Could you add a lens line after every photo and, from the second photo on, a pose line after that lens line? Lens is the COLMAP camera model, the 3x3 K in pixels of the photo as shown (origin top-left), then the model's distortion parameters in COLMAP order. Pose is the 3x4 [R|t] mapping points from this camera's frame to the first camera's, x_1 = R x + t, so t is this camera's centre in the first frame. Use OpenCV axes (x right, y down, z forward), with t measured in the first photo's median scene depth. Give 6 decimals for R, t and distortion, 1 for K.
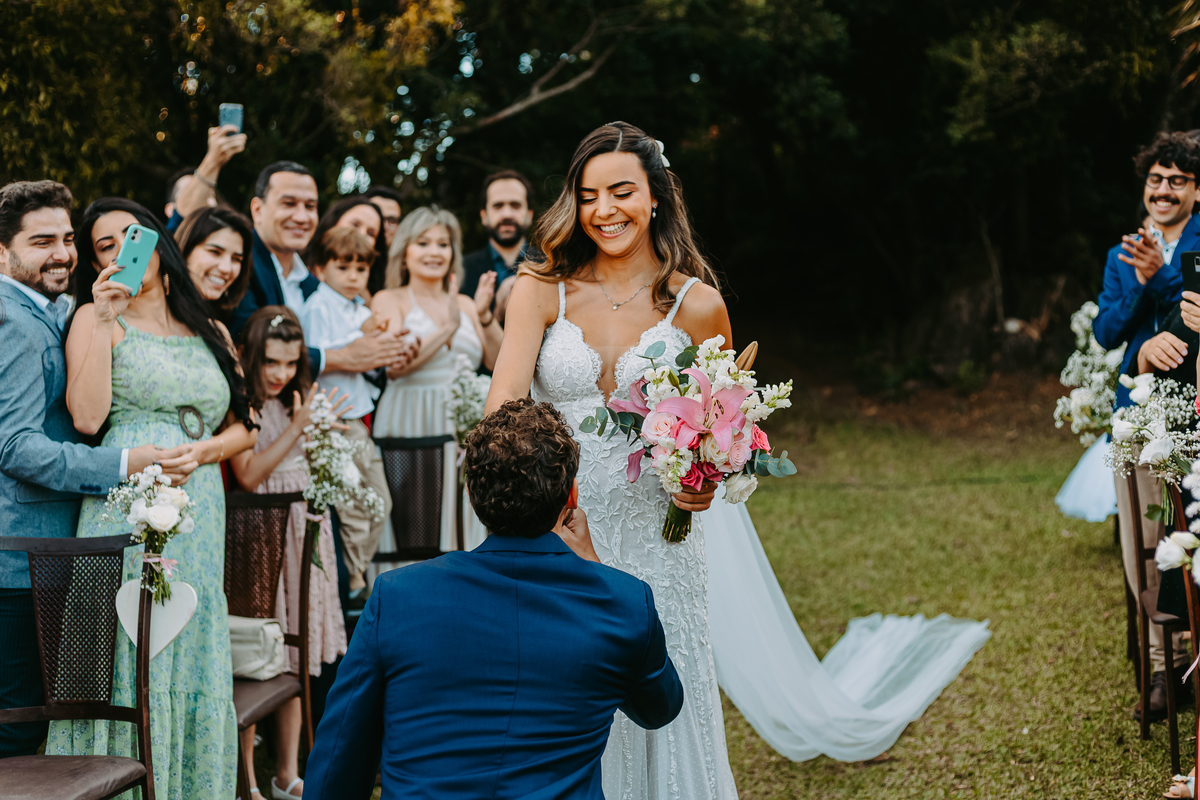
lens RADIAL K [[1747.3, 0, 595.9], [0, 1747.3, 398.2], [0, 0, 1]] dist [0.010644, 0.076890]
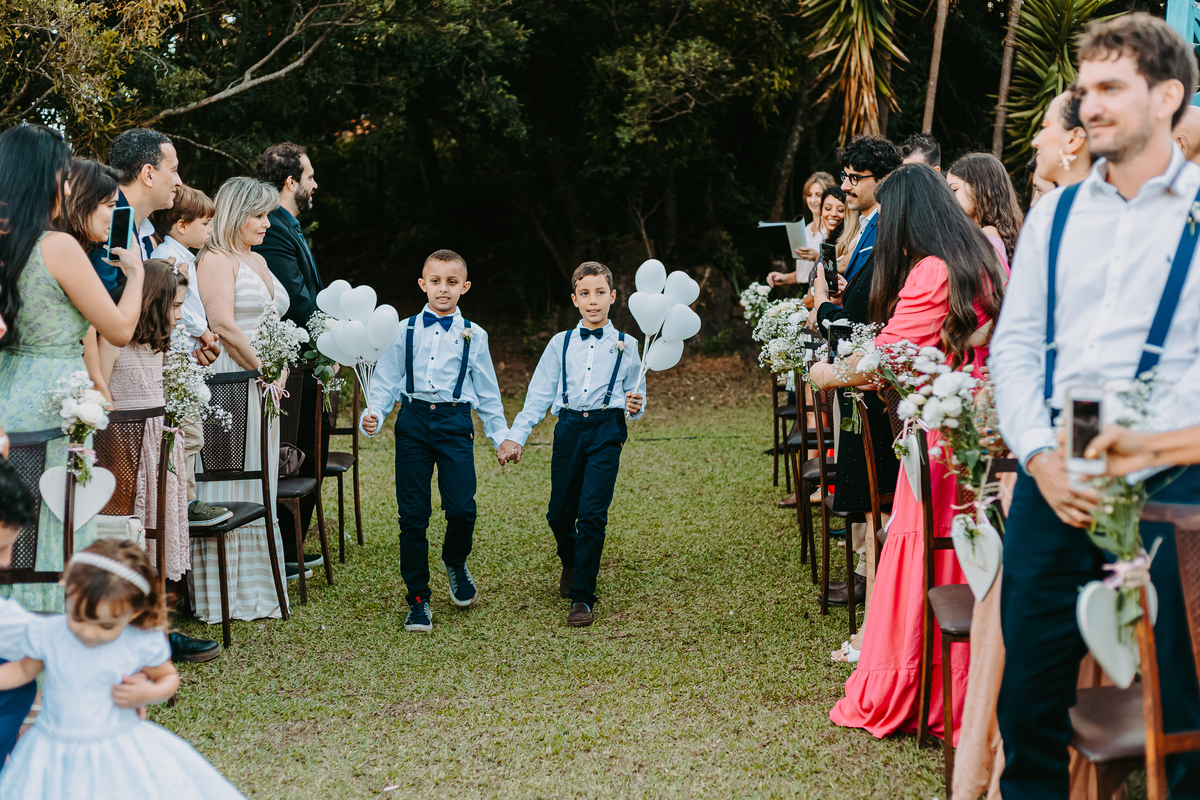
lens RADIAL K [[1733.8, 0, 596.4], [0, 1733.8, 404.7], [0, 0, 1]] dist [0.039613, -0.075939]
pose [[0.975970, 0.009645, 0.217692, -0.102168], [-0.010906, 0.999930, 0.004588, 0.032352], [-0.217632, -0.006852, 0.976007, -0.157465]]
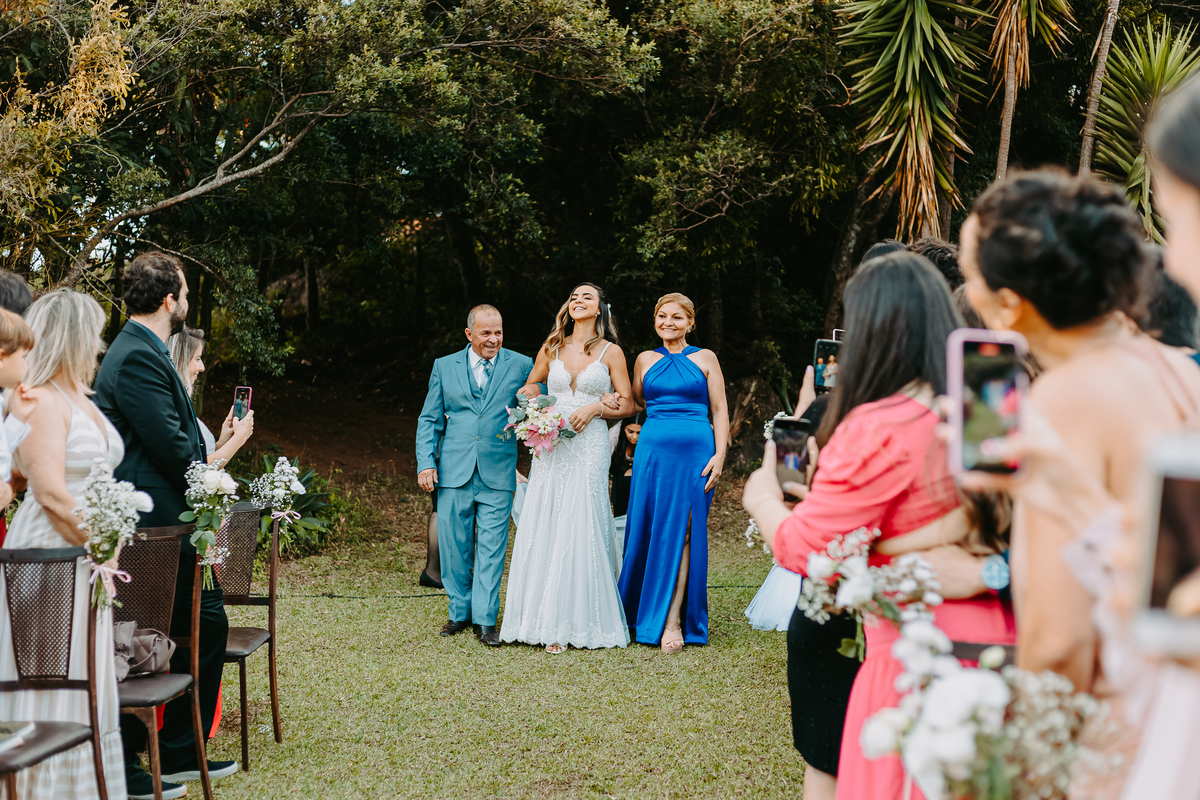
lens RADIAL K [[1726.9, 0, 592.5], [0, 1726.9, 402.5], [0, 0, 1]] dist [0.018562, 0.055851]
pose [[0.985711, 0.024065, 0.166719, 0.020885], [-0.015651, 0.998545, -0.051602, -0.010113], [-0.167719, 0.048256, 0.984653, 0.081882]]
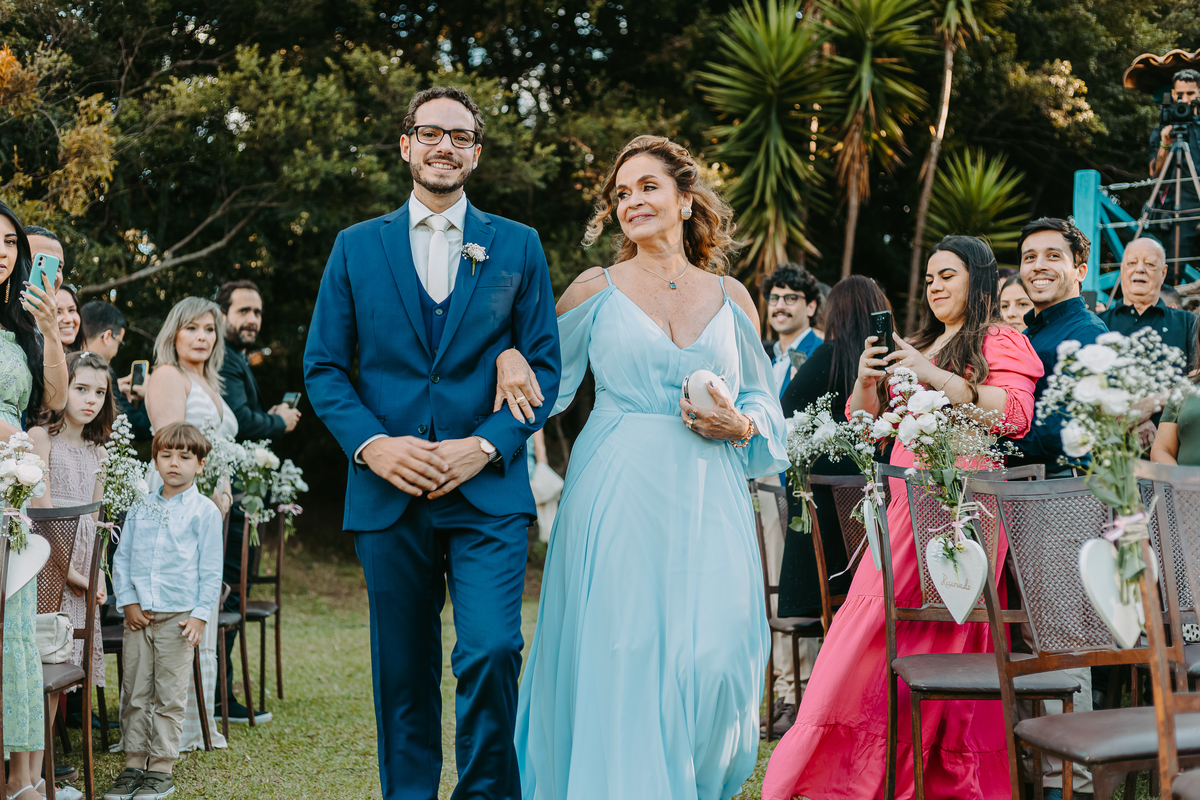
lens RADIAL K [[1747.3, 0, 595.9], [0, 1747.3, 398.2], [0, 0, 1]] dist [0.010644, 0.076890]
pose [[0.961800, 0.049264, 0.269285, -0.122705], [-0.010487, 0.989583, -0.143579, 0.111519], [-0.273553, 0.135270, 0.952297, -0.140665]]
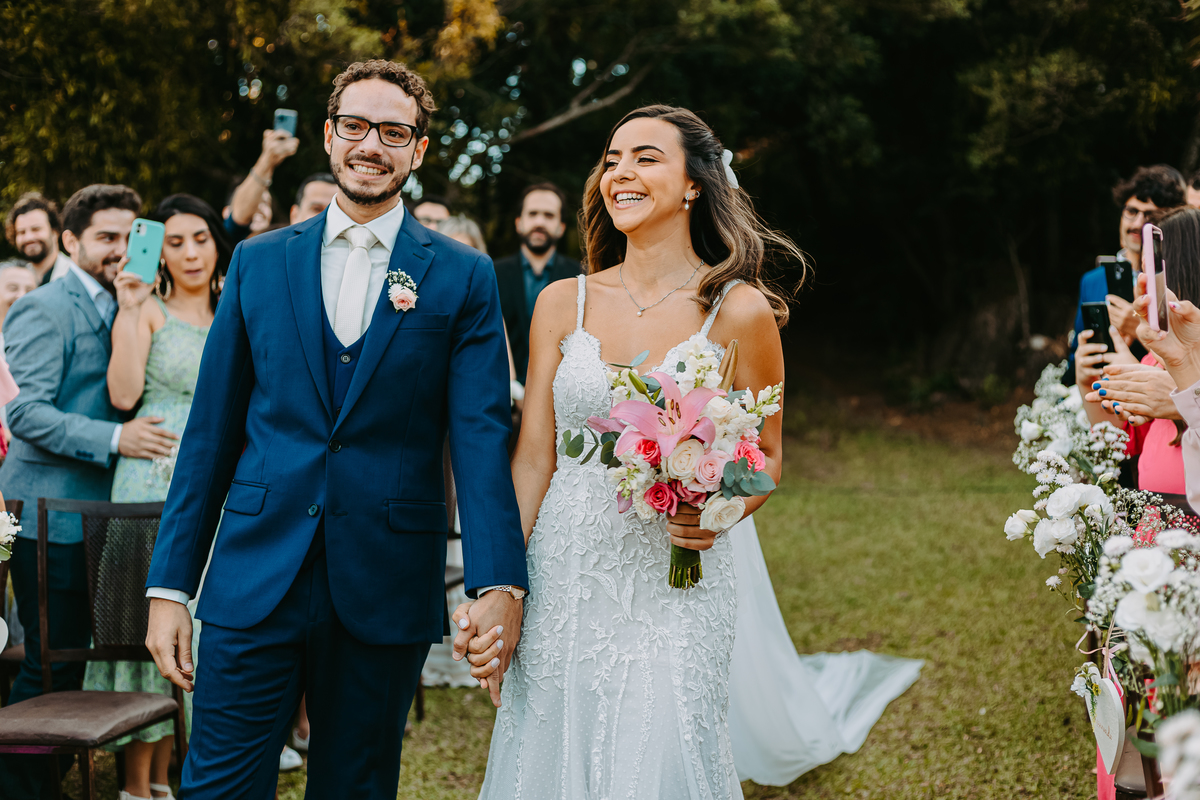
lens RADIAL K [[1752.5, 0, 600.0], [0, 1752.5, 400.0], [0, 0, 1]] dist [0.015971, 0.031348]
pose [[0.999177, 0.027877, -0.029459, 0.029242], [-0.027962, 0.999606, -0.002475, 0.004796], [0.029378, 0.003297, 0.999563, -0.086996]]
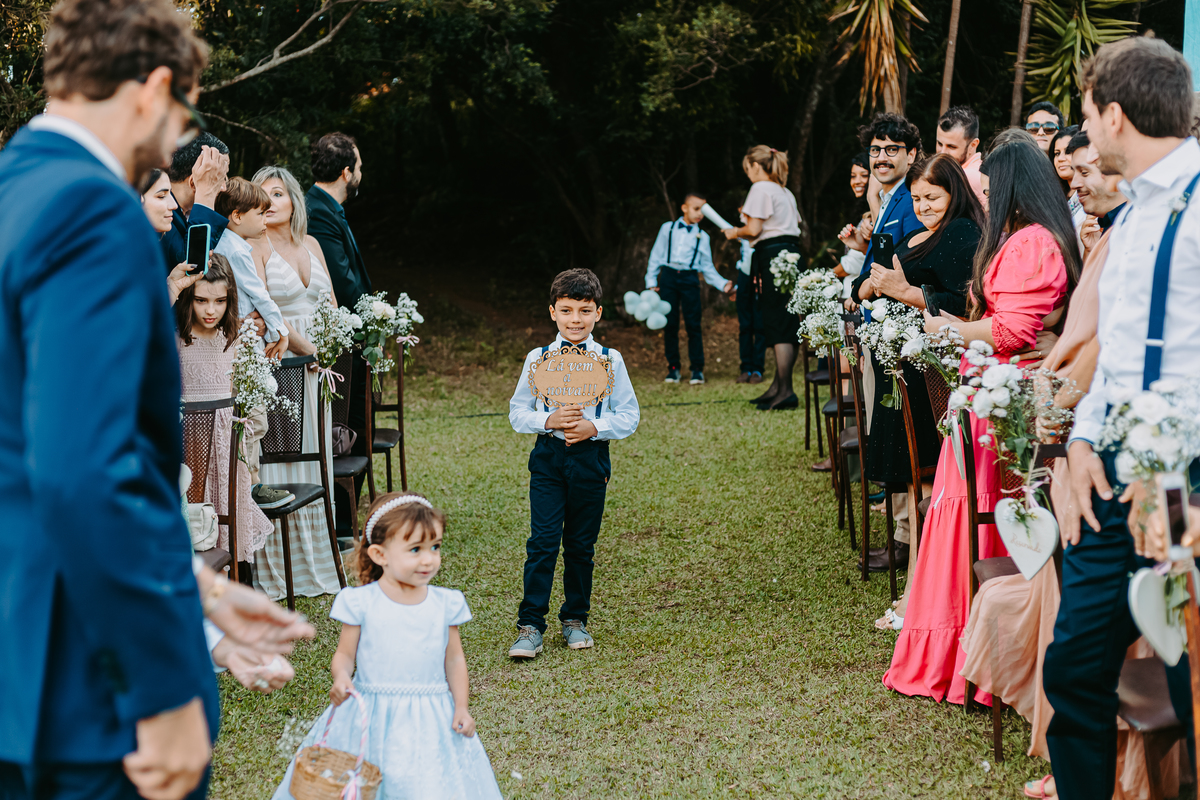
lens RADIAL K [[1733.8, 0, 596.4], [0, 1733.8, 404.7], [0, 0, 1]] dist [0.039613, -0.075939]
pose [[0.977612, -0.016618, 0.209759, -0.128410], [0.009943, 0.999411, 0.032835, 0.015282], [-0.210181, -0.030014, 0.977202, -0.186822]]
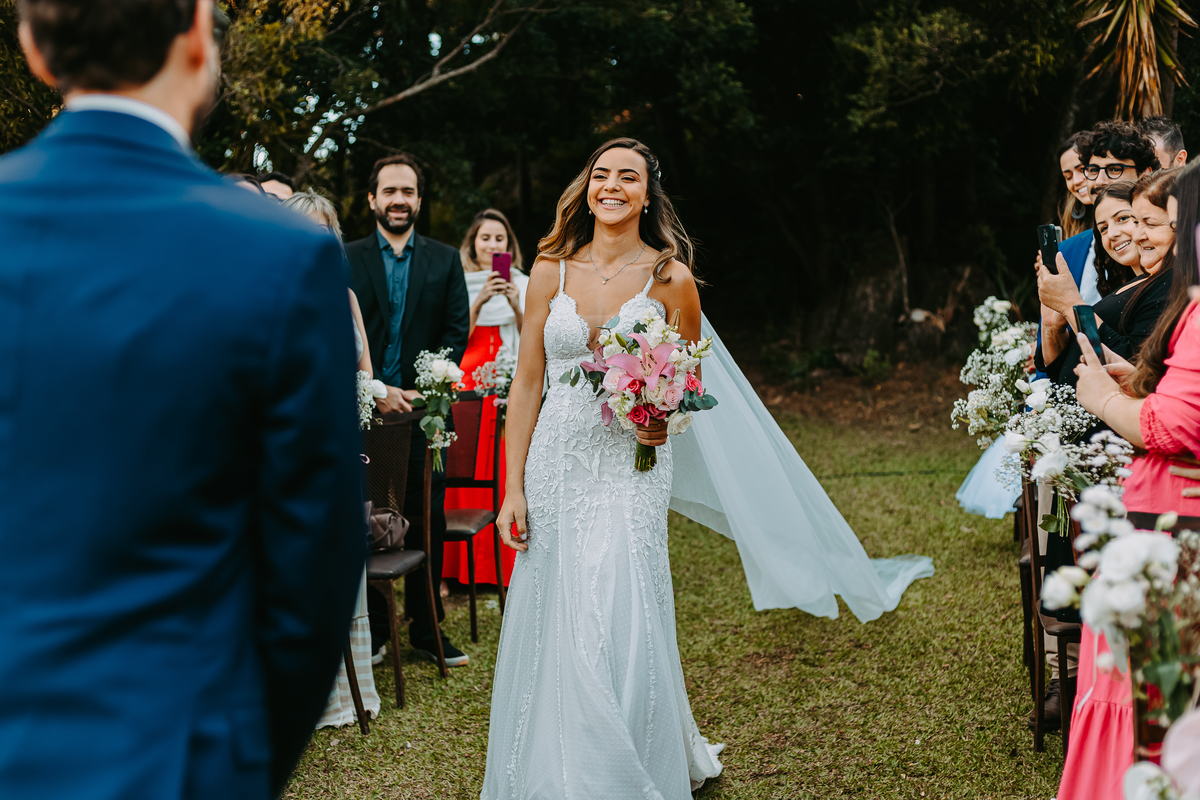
lens RADIAL K [[1737.5, 0, 600.0], [0, 1737.5, 400.0], [0, 0, 1]] dist [0.028654, -0.009603]
pose [[0.998683, 0.007927, 0.050681, 0.016605], [-0.008528, 0.999896, 0.011652, -0.007812], [-0.050584, -0.012069, 0.998647, 0.041375]]
